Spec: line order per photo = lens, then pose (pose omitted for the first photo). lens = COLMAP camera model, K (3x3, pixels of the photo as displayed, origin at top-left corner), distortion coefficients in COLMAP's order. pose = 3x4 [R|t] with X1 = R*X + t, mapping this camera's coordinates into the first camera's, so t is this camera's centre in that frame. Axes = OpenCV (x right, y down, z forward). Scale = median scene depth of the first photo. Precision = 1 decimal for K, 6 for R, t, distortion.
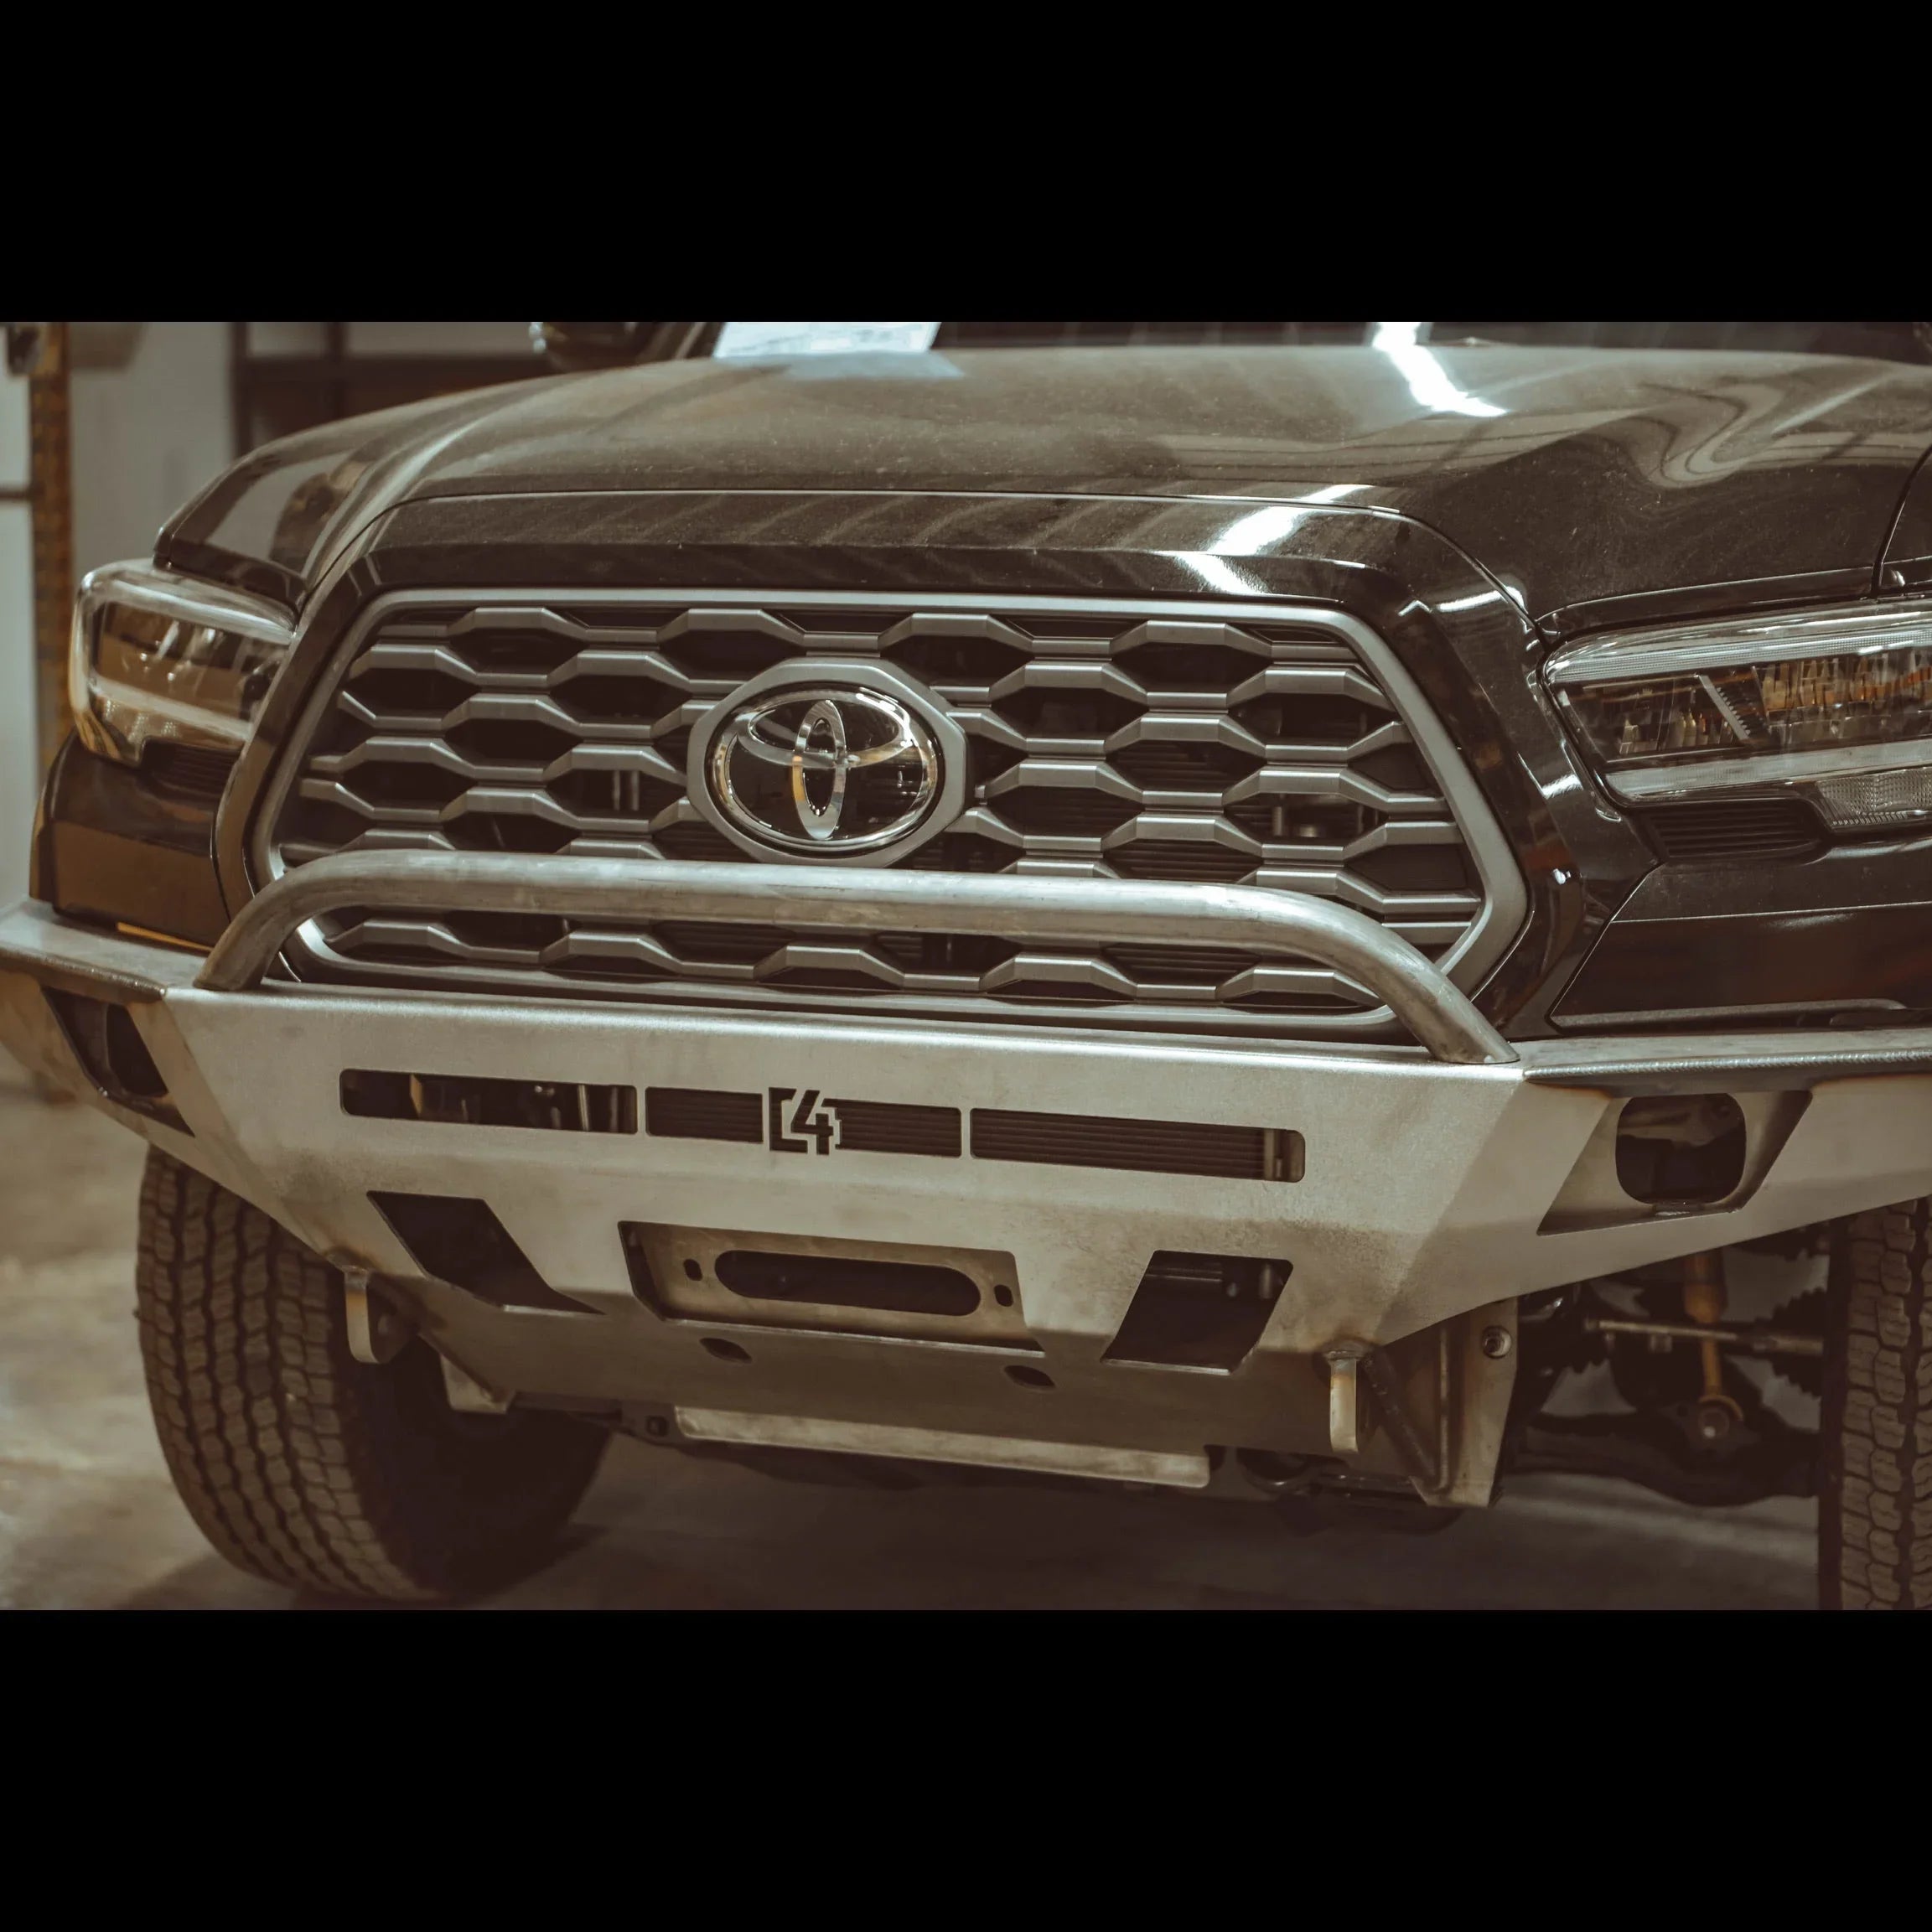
lens RADIAL K [[3775.8, 0, 966.0], [0, 3775.8, 966.0], [0, 0, 1]] dist [-0.023003, 0.175672]
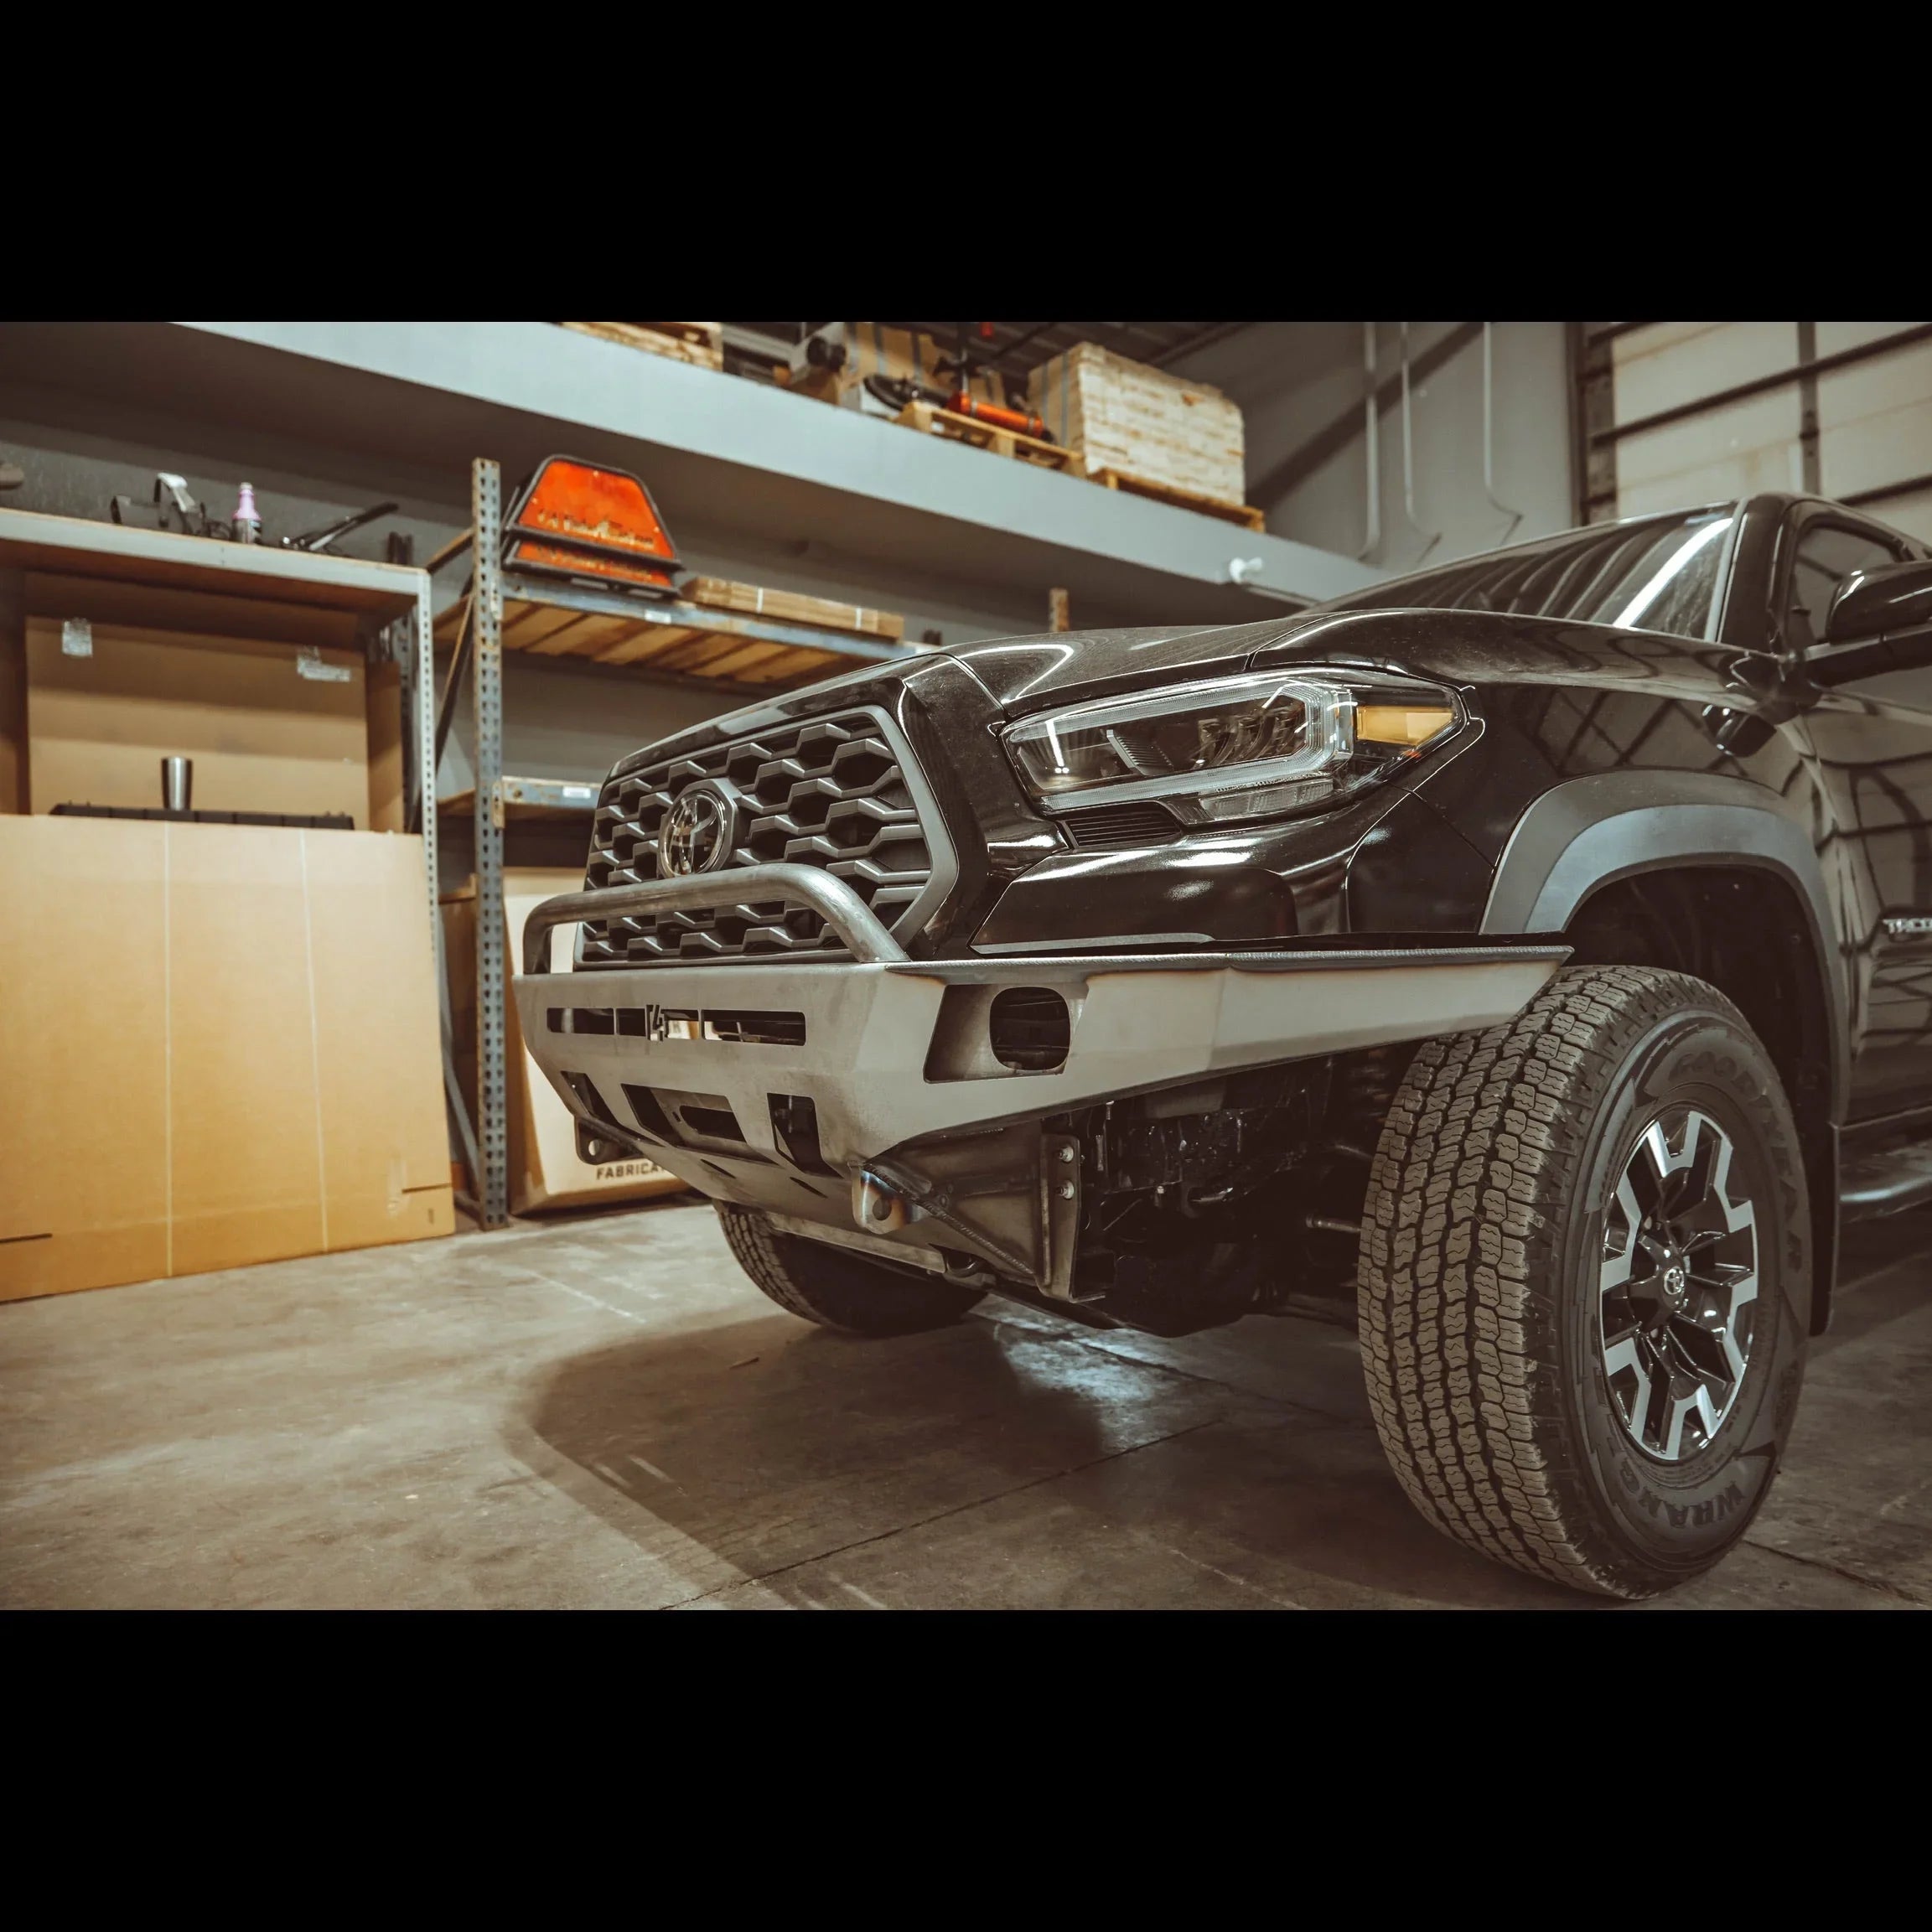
lens RADIAL K [[1371.5, 0, 963.5], [0, 1371.5, 961.1], [0, 0, 1]] dist [-0.007745, 0.002215]
pose [[0.841255, -0.021668, -0.540205, 0.417624], [-0.065077, 0.987873, -0.140968, 0.090514], [0.536708, 0.153745, 0.829643, 0.499473]]
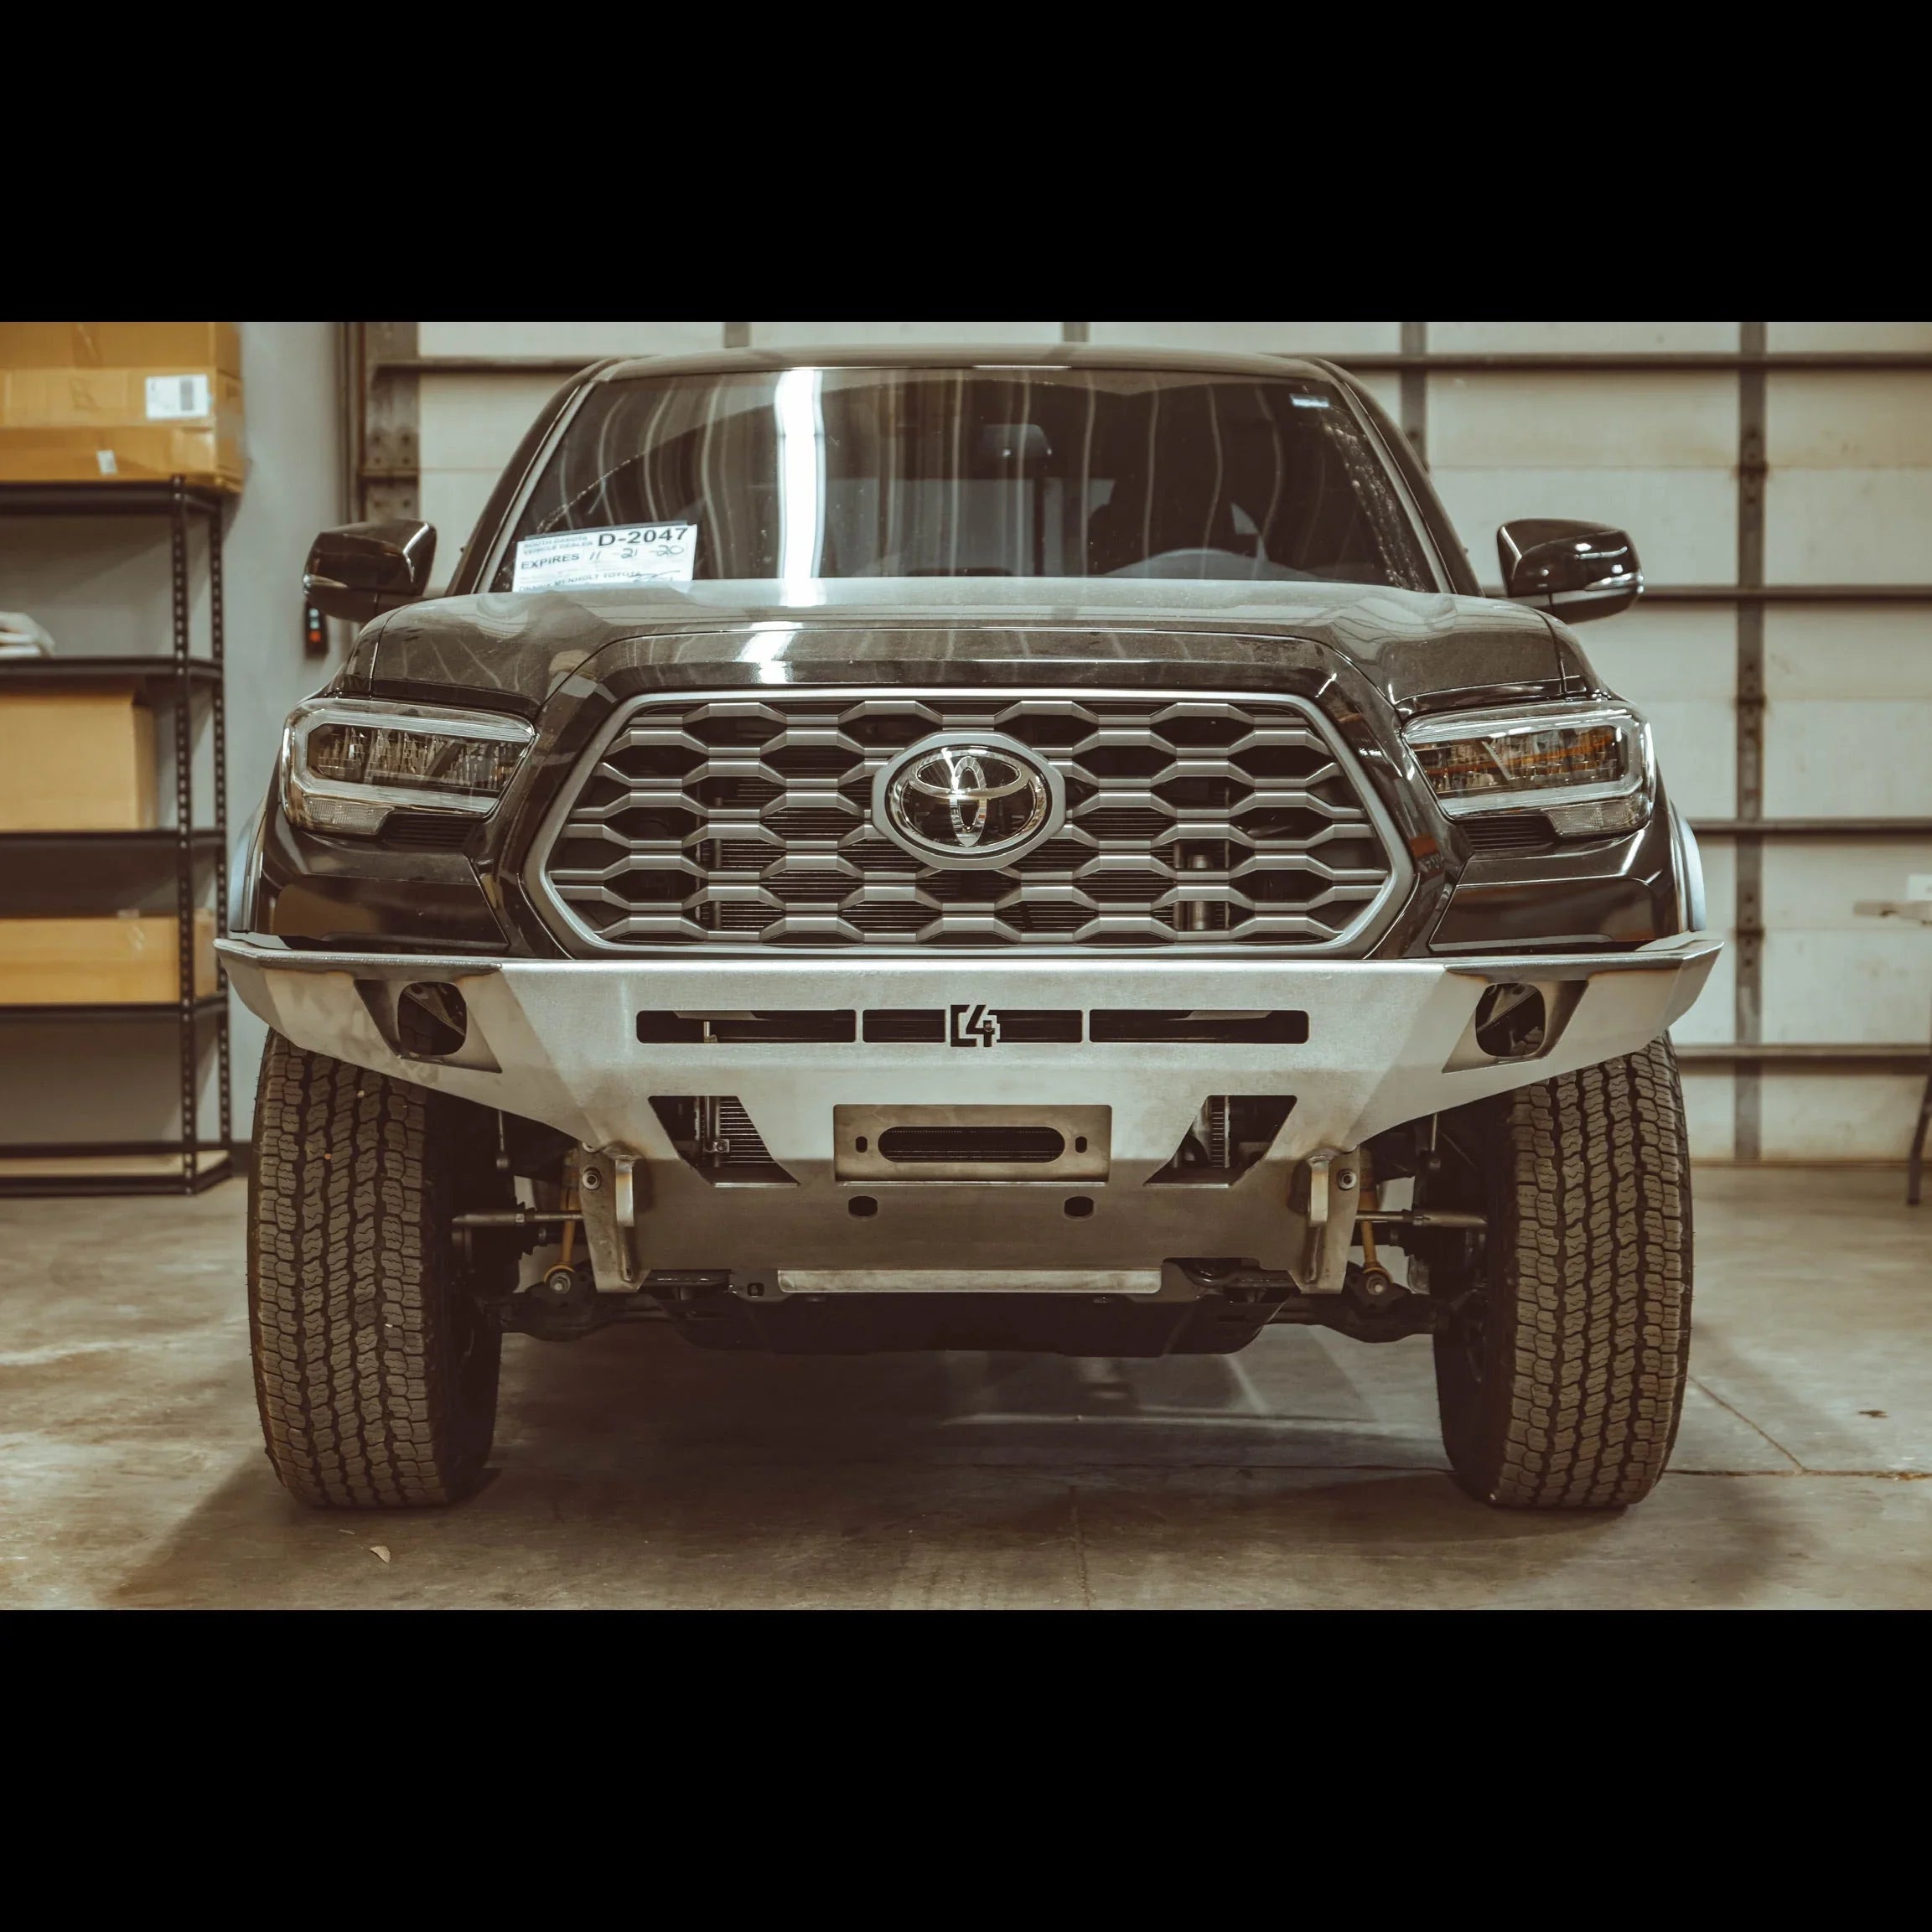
lens RADIAL K [[3763.1, 0, 959.2], [0, 3763.1, 977.9], [0, 0, 1]] dist [-0.018482, 0.141625]
pose [[0.944460, -0.015735, 0.328249, -0.523771], [0.049819, 0.994164, -0.095685, 0.159565], [-0.324827, 0.106724, 0.939733, -0.417448]]
